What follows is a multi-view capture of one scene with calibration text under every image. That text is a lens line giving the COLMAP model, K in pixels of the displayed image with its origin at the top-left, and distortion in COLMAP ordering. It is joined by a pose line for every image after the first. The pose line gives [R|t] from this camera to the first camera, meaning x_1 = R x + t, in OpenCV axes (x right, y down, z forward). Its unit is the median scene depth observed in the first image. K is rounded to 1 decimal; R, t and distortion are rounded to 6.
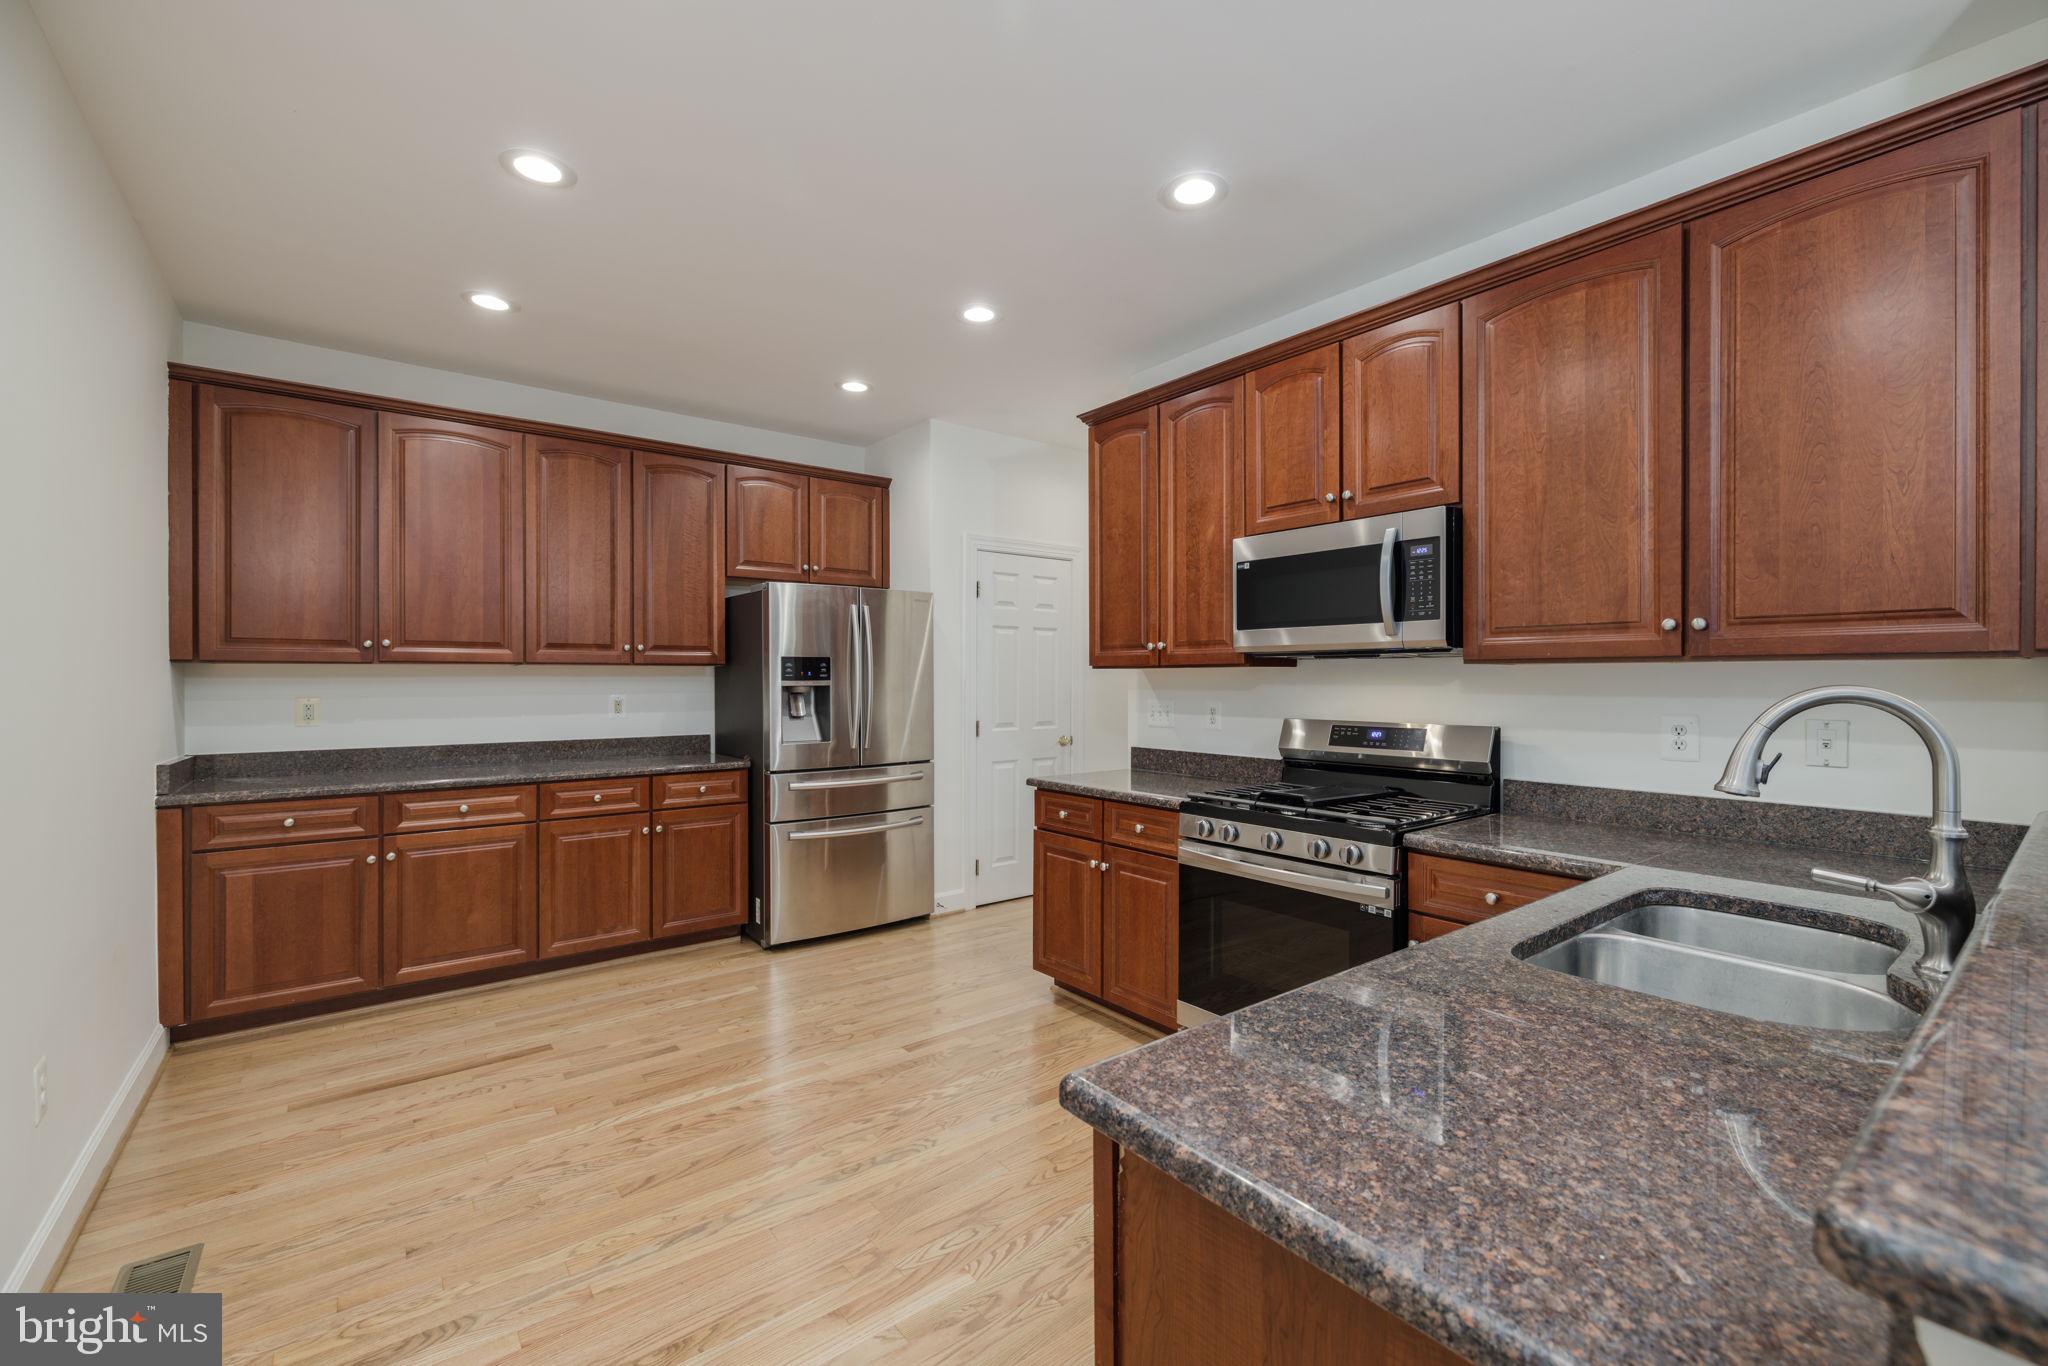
lens RADIAL K [[849.9, 0, 1021.2], [0, 849.9, 677.9], [0, 0, 1]] dist [0.002596, 0.000366]
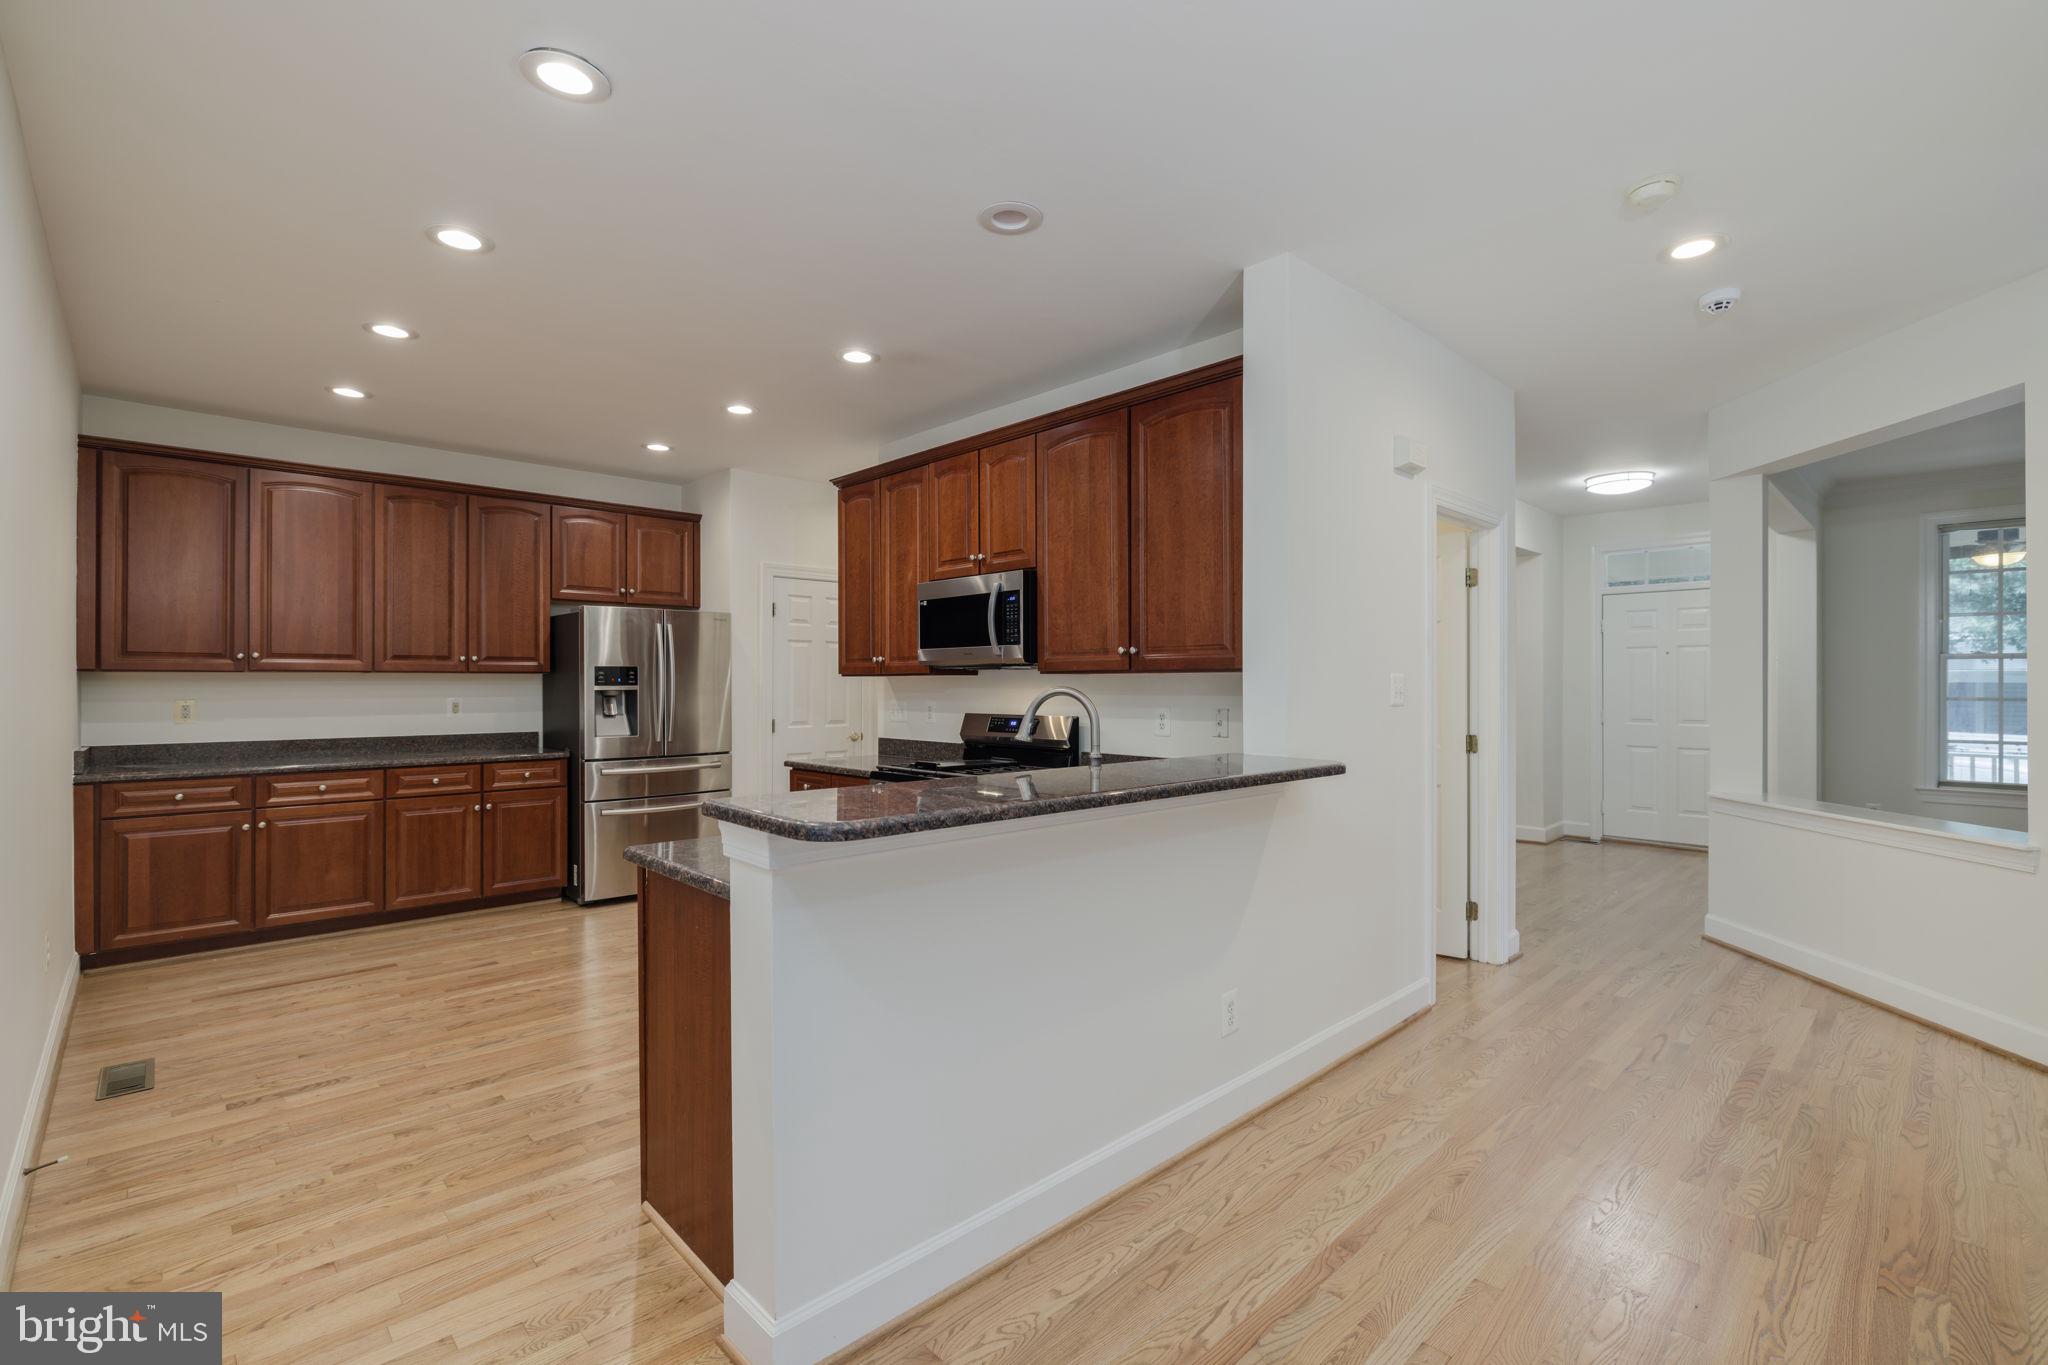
lens RADIAL K [[908.2, 0, 1014.0], [0, 908.2, 678.3], [0, 0, 1]] dist [0.000341, 0.000301]
pose [[0.995391, 0.000315, 0.095903, 0.229403], [0.000264, 0.999982, -0.006032, 0.000426], [-0.095903, 0.006030, 0.995372, -0.428715]]
